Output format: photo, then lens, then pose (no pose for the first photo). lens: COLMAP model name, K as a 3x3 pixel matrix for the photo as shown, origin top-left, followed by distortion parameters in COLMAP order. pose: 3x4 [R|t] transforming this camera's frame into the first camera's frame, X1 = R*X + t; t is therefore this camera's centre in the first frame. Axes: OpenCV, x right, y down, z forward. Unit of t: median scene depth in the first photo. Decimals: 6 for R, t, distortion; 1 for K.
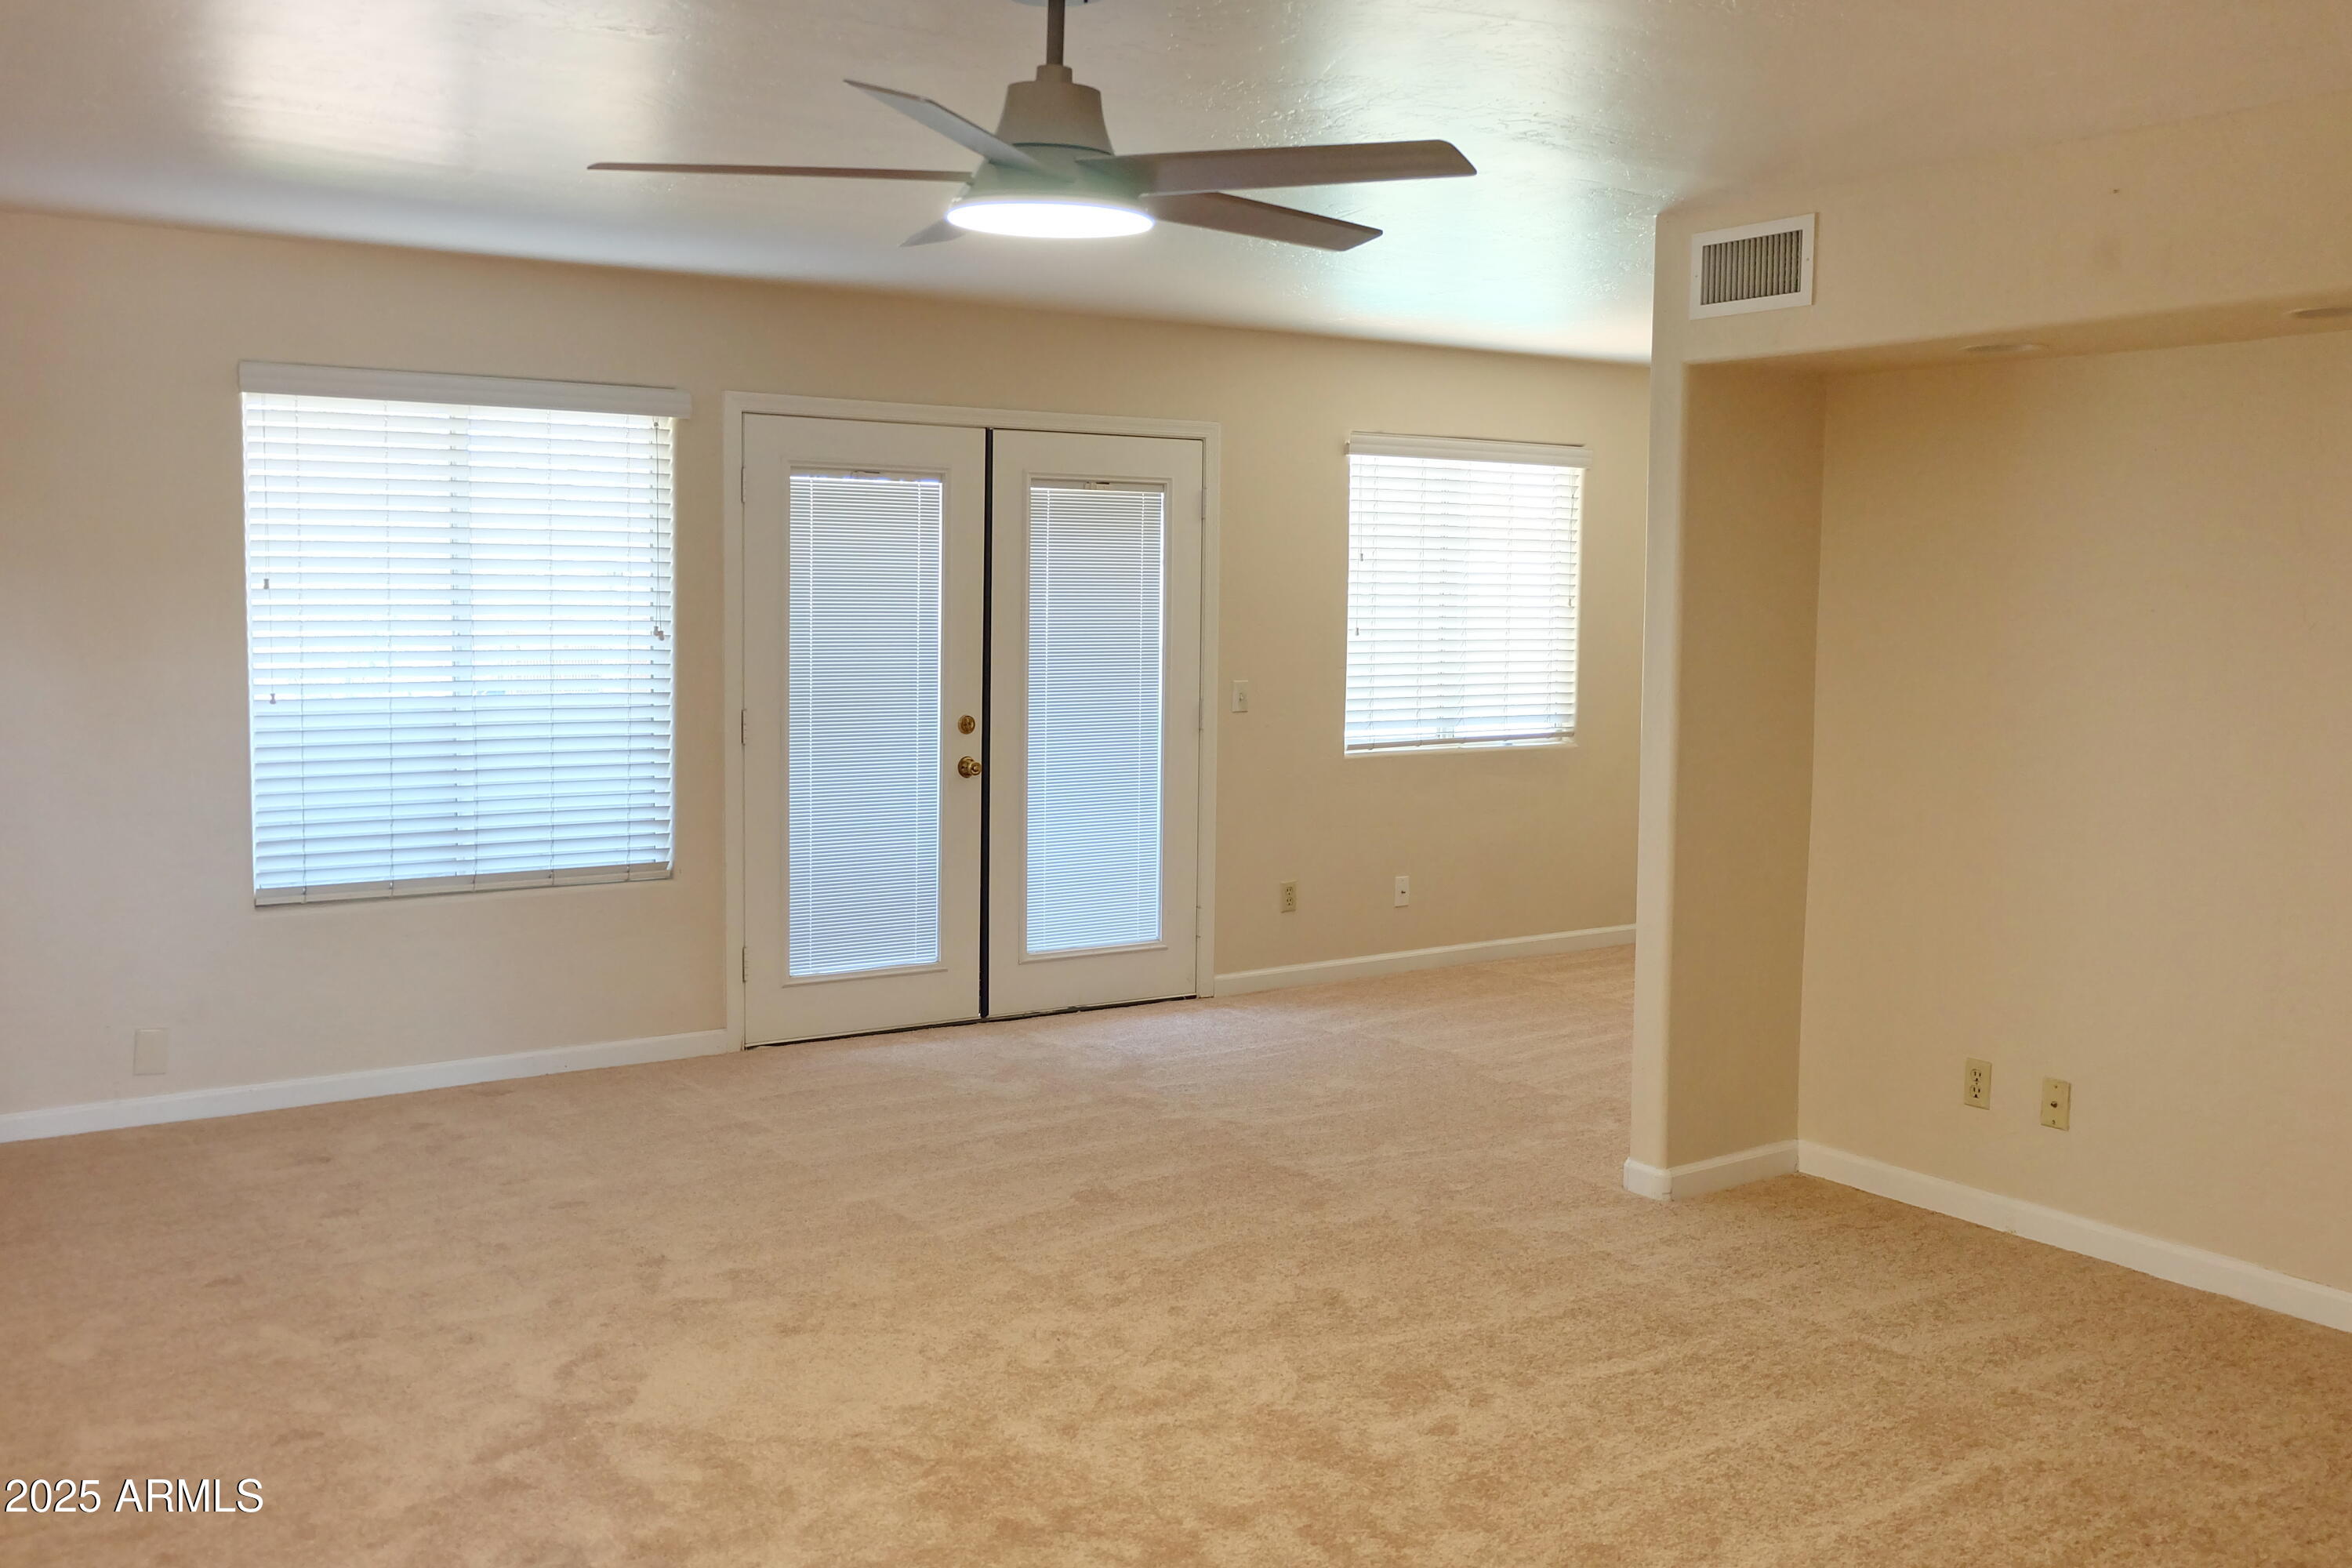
lens RADIAL K [[2235.7, 0, 1244.5], [0, 2235.7, 796.2], [0, 0, 1]] dist [0.148437, 0.000000]
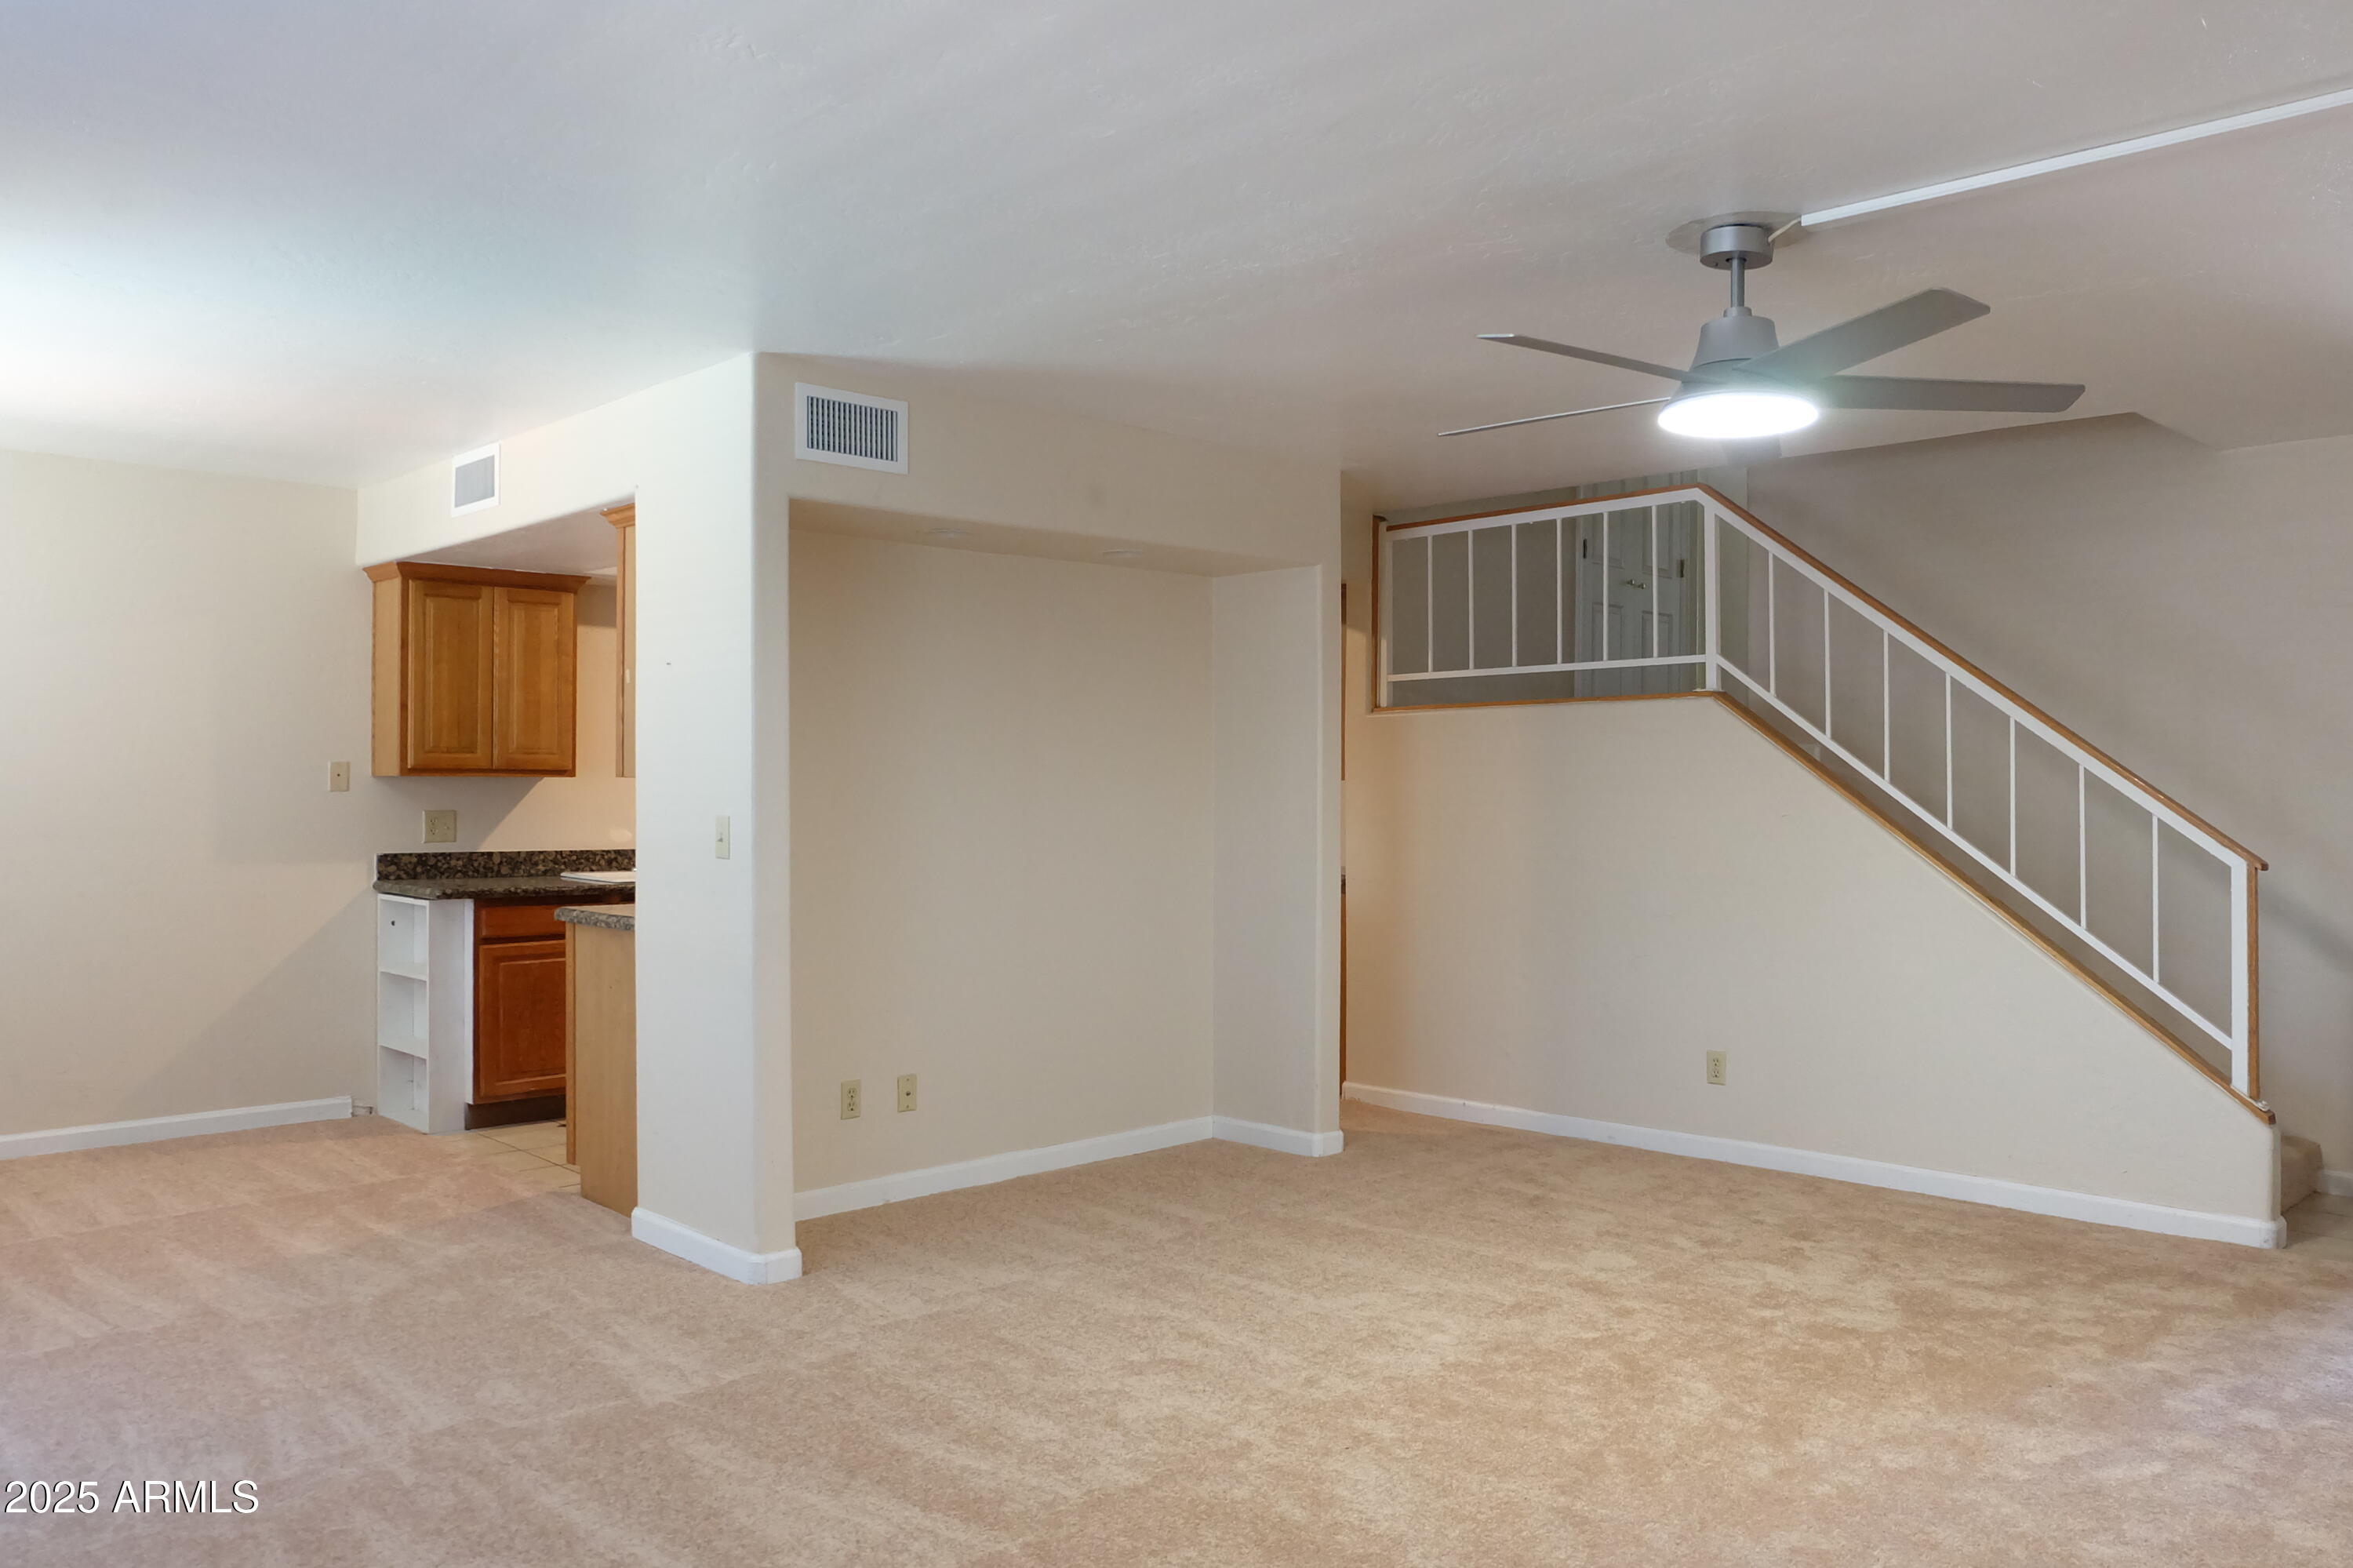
lens RADIAL K [[1699.2, 0, 1248.3], [0, 1699.2, 783.3], [0, 0, 1]] dist [0.006909, 0.067136]
pose [[-0.163835, -0.010486, 0.986432, -0.665030], [0.099706, 0.994647, 0.027133, -0.054109], [-0.981436, 0.102798, -0.161913, 0.945928]]
